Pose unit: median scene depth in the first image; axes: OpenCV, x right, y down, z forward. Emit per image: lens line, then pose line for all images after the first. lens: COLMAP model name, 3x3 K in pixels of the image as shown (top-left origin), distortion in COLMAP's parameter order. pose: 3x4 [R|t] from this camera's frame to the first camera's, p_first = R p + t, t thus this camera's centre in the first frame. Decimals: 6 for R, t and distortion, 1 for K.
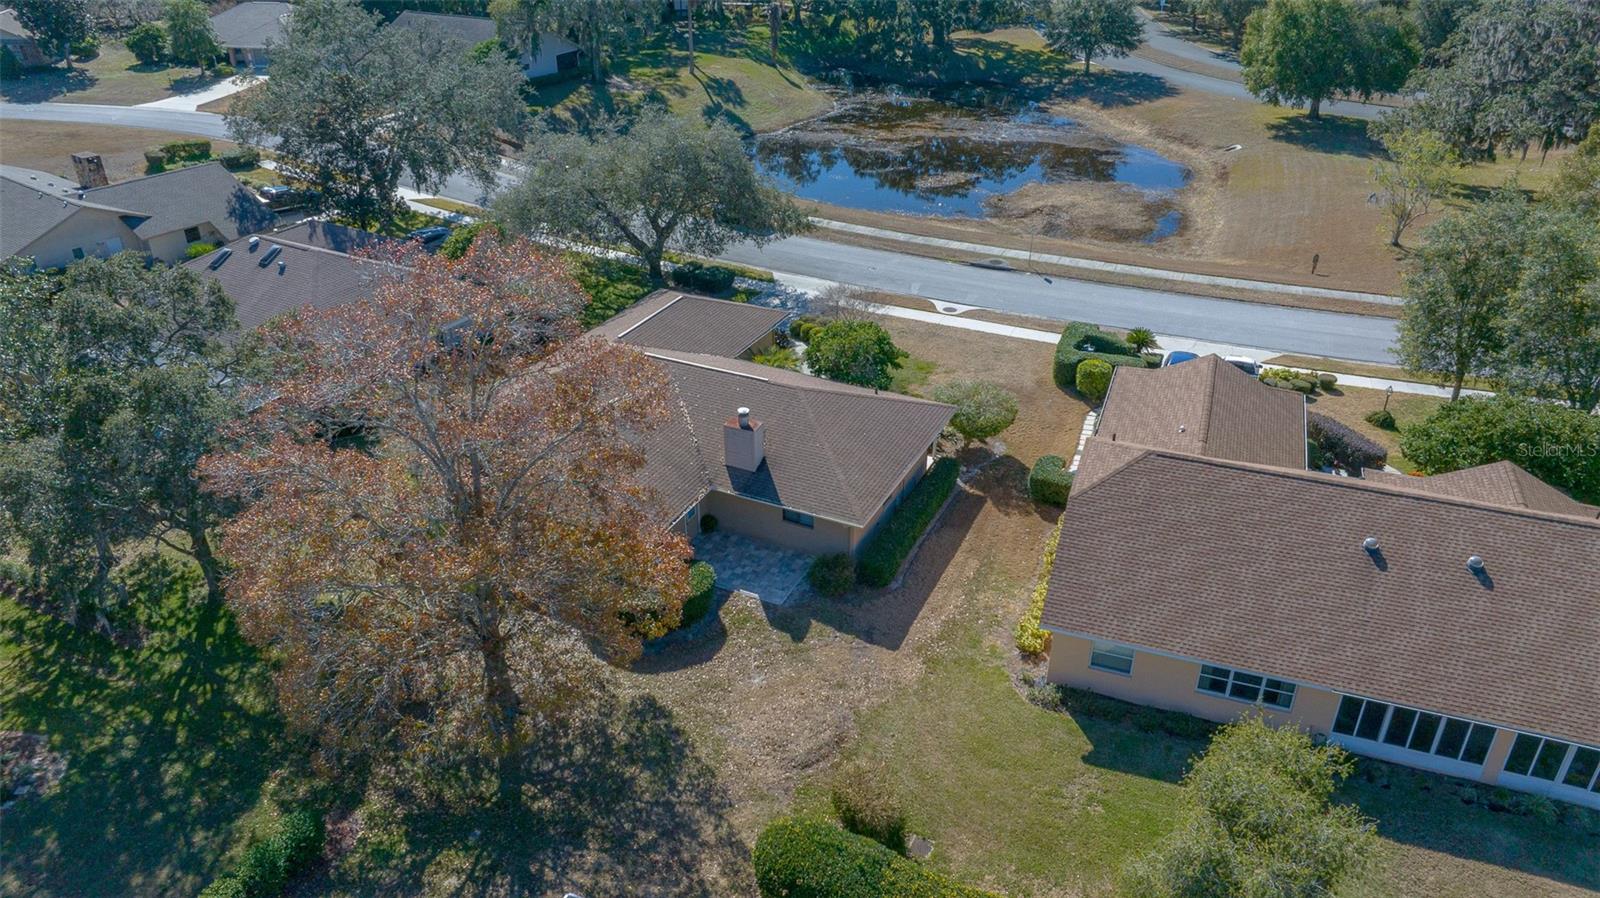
lens RADIAL K [[1125.5, 0, 799.4], [0, 1125.5, 441.5], [0, 0, 1]] dist [-0.030877, 0.021527]
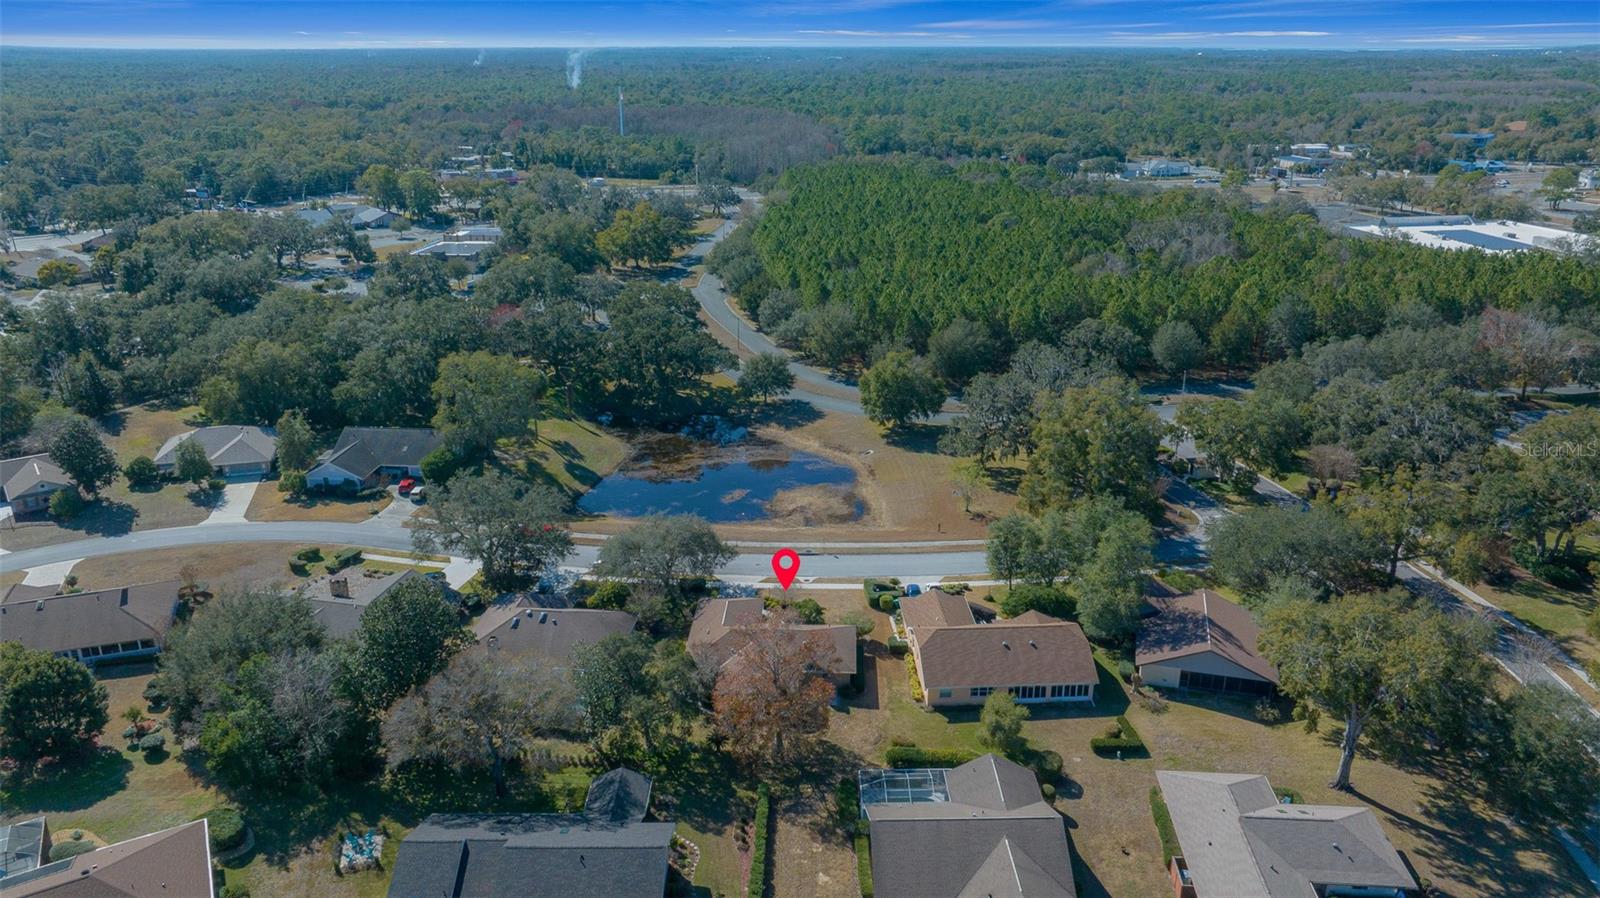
lens RADIAL K [[1125.5, 0, 805.5], [0, 1125.5, 450.2], [0, 0, 1]] dist [-0.030877, 0.021527]
pose [[0.913304, -0.137608, 0.383326, -0.843218], [0.195853, 0.973614, -0.117124, -0.131995], [-0.357095, 0.182046, 0.916156, -1.343167]]
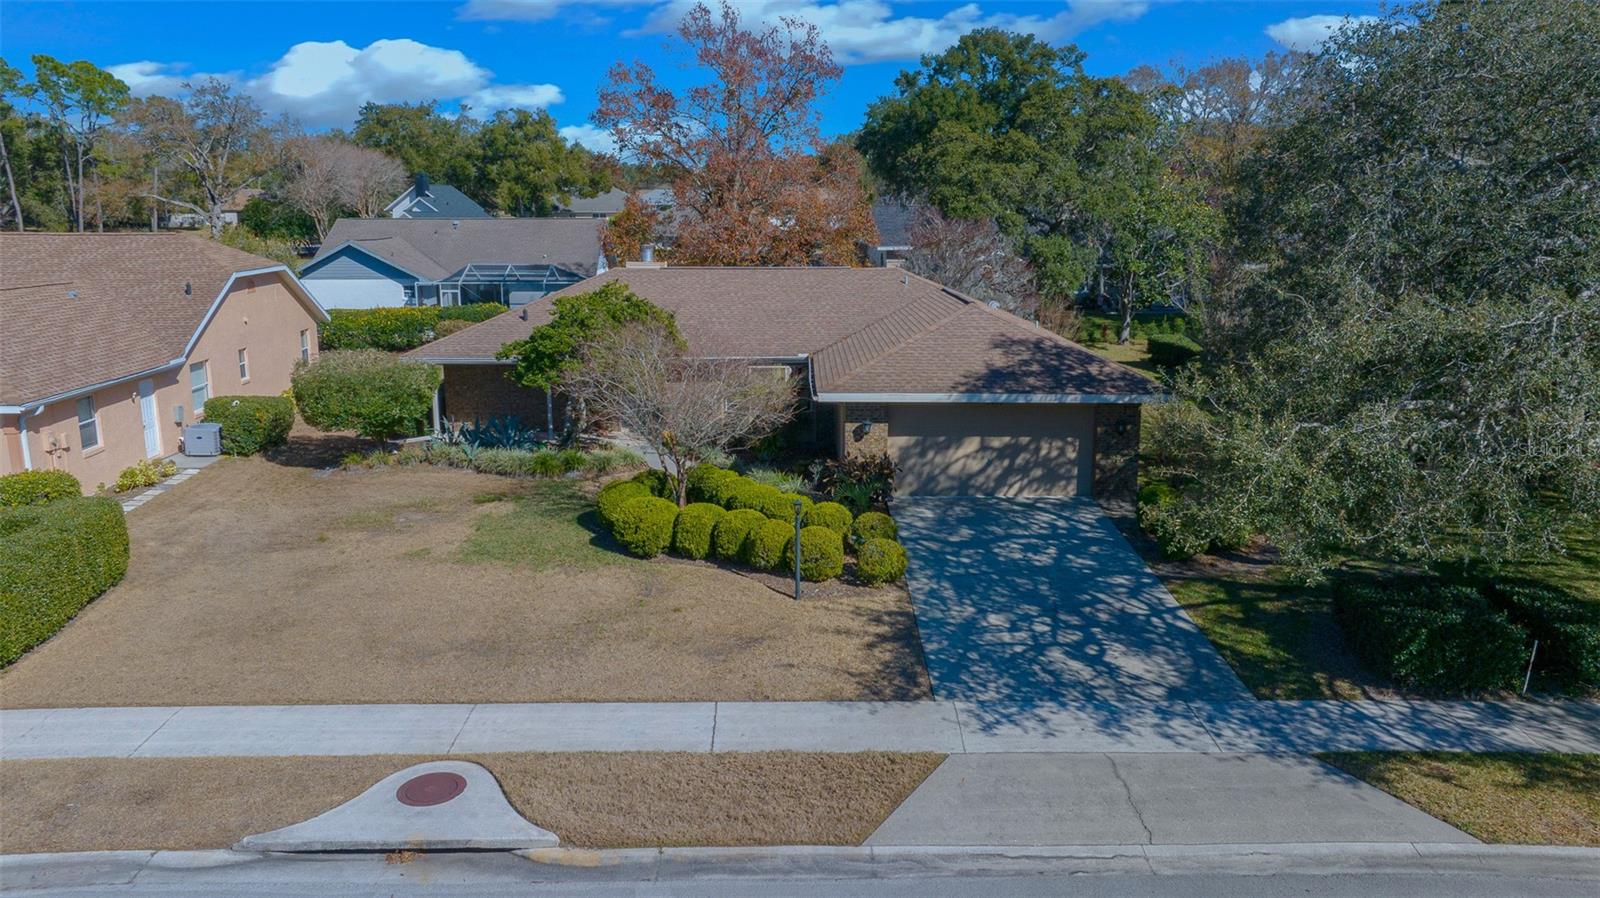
lens RADIAL K [[1125.5, 0, 798.9], [0, 1125.5, 453.2], [0, 0, 1]] dist [-0.030877, 0.021527]
pose [[-0.899650, 0.087962, -0.427659, 0.190431], [-0.214605, 0.763920, 0.608581, -0.372774], [0.380229, 0.639287, -0.668384, 1.370558]]
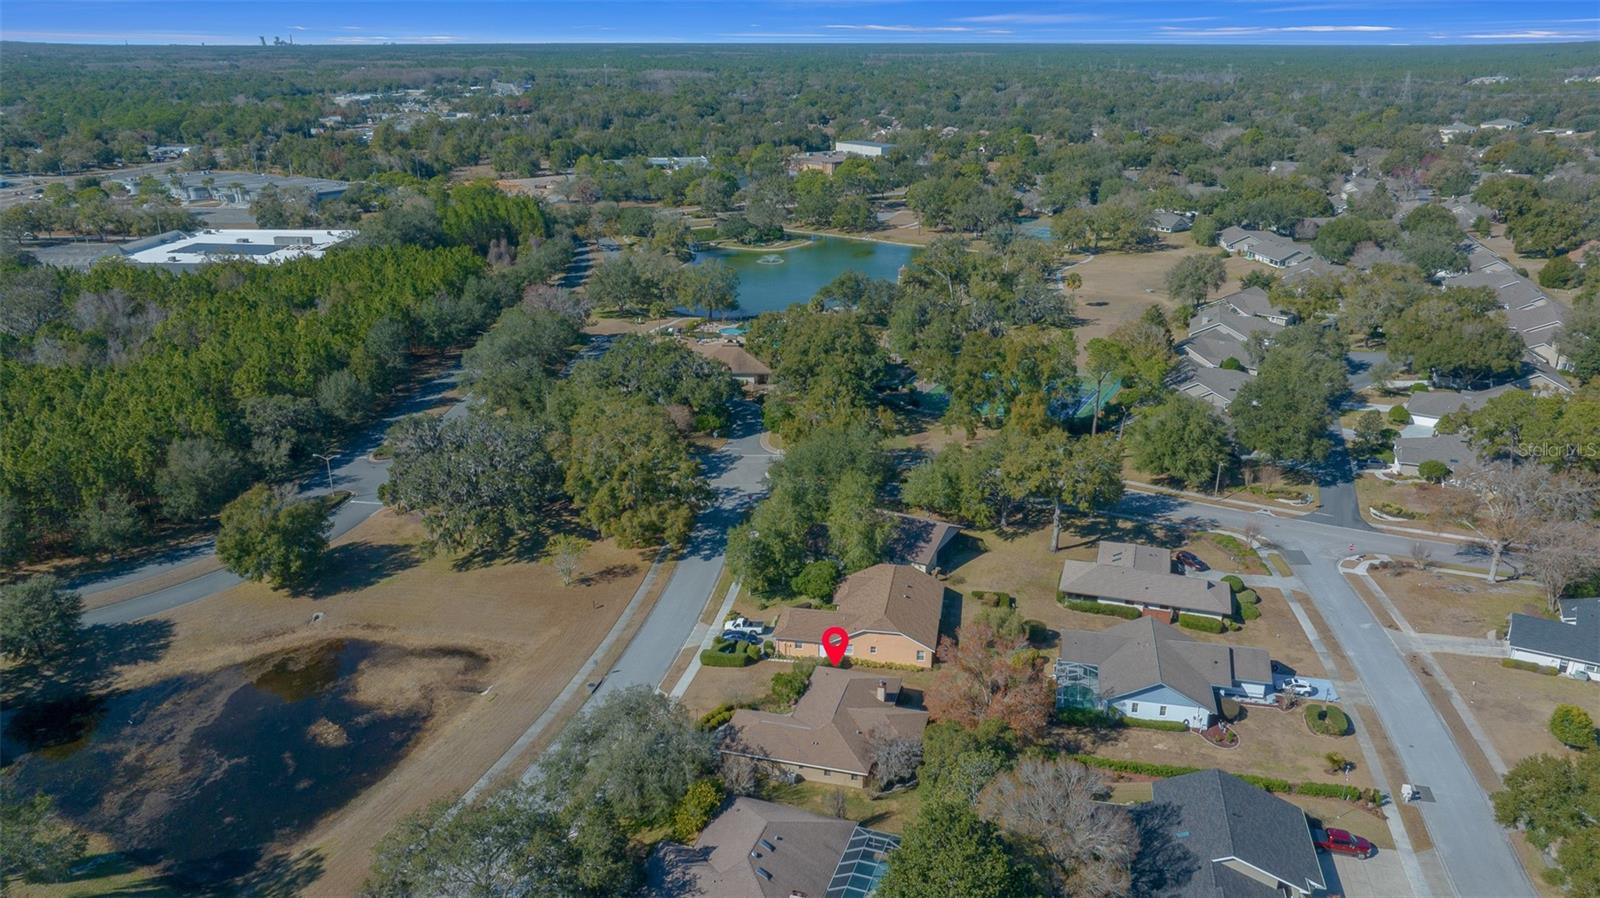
lens RADIAL K [[1125.5, 0, 806.8], [0, 1125.5, 449.7], [0, 0, 1]] dist [-0.030877, 0.021527]
pose [[-0.191184, -0.336359, 0.922123, -1.995231], [0.475395, 0.790183, 0.386795, -1.375436], [-0.858748, 0.512321, 0.008833, 0.643607]]
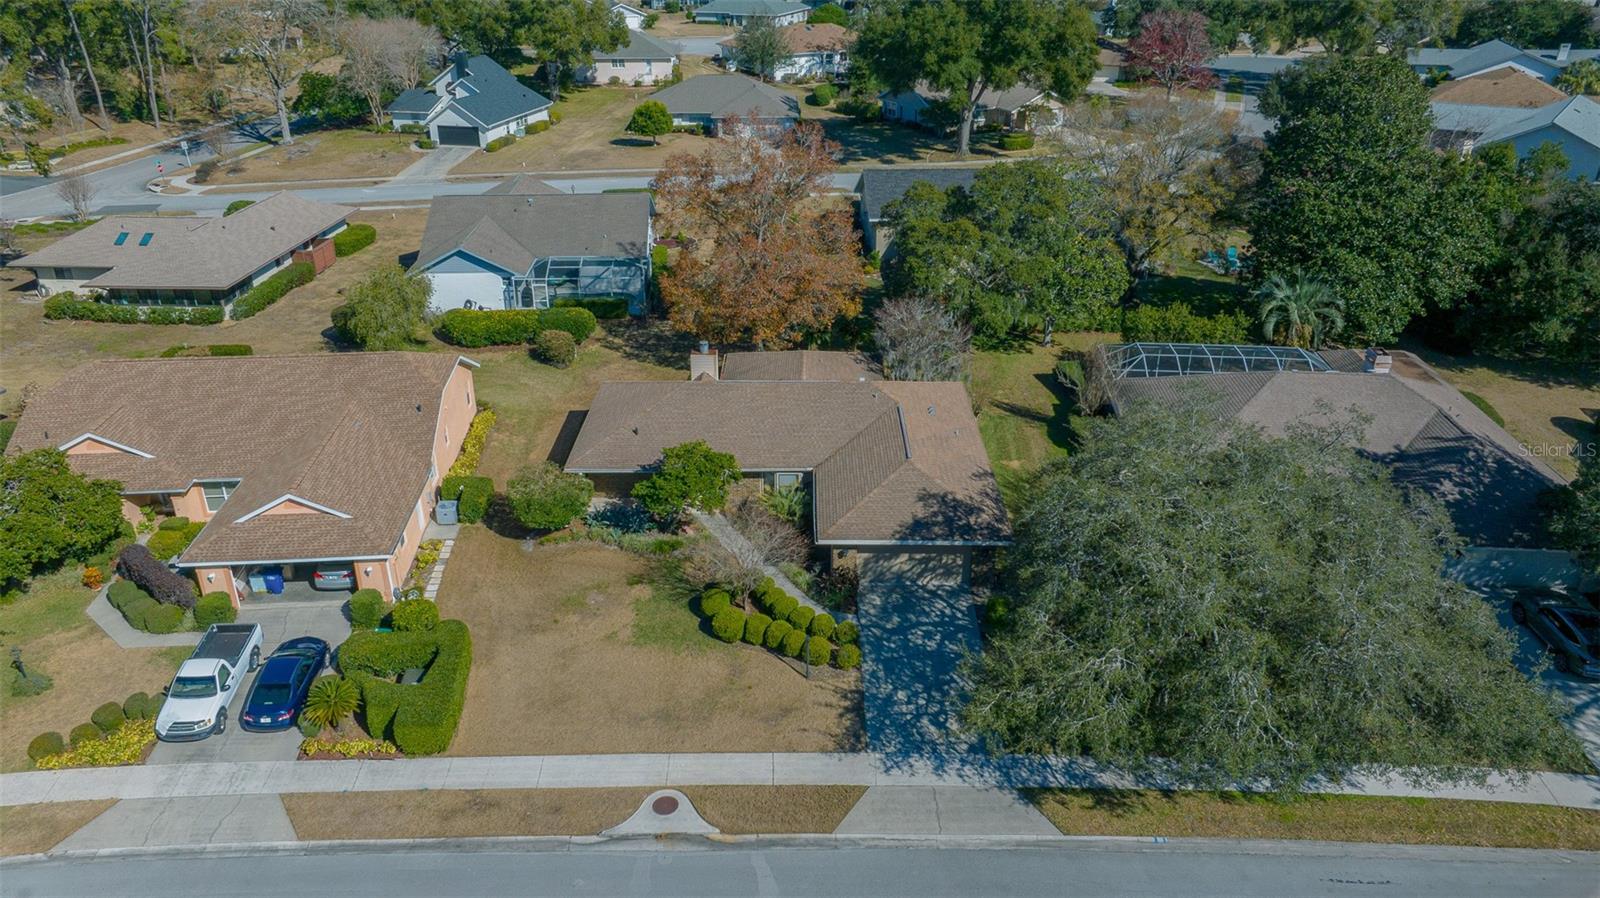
lens RADIAL K [[1125.5, 0, 796.1], [0, 1125.5, 442.5], [0, 0, 1]] dist [-0.030877, 0.021527]
pose [[-0.901999, 0.178398, -0.393156, 0.313019], [-0.214176, 0.605789, 0.766256, -0.783679], [0.374868, 0.775367, -0.508213, 1.413899]]
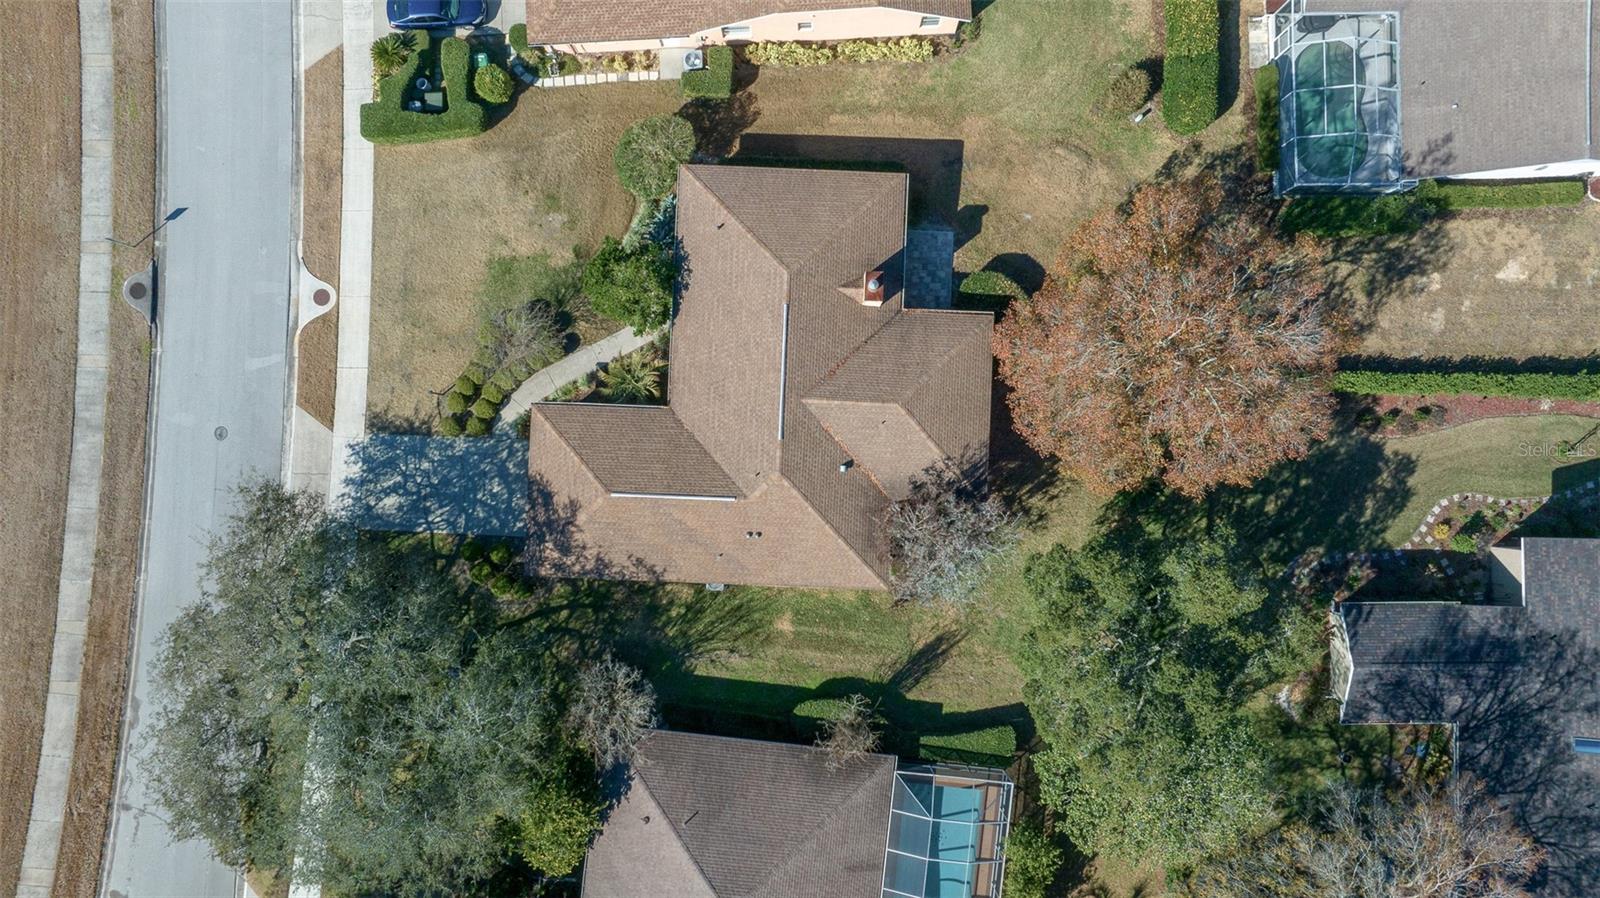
lens RADIAL K [[1125.5, 0, 828.0], [0, 1125.5, 402.1], [0, 0, 1]] dist [-0.030877, 0.021527]
pose [[-0.403701, -0.914855, 0.008096, -0.109836], [0.435492, -0.184373, 0.881109, -0.838453], [-0.804594, 0.359231, 0.472844, 0.423389]]
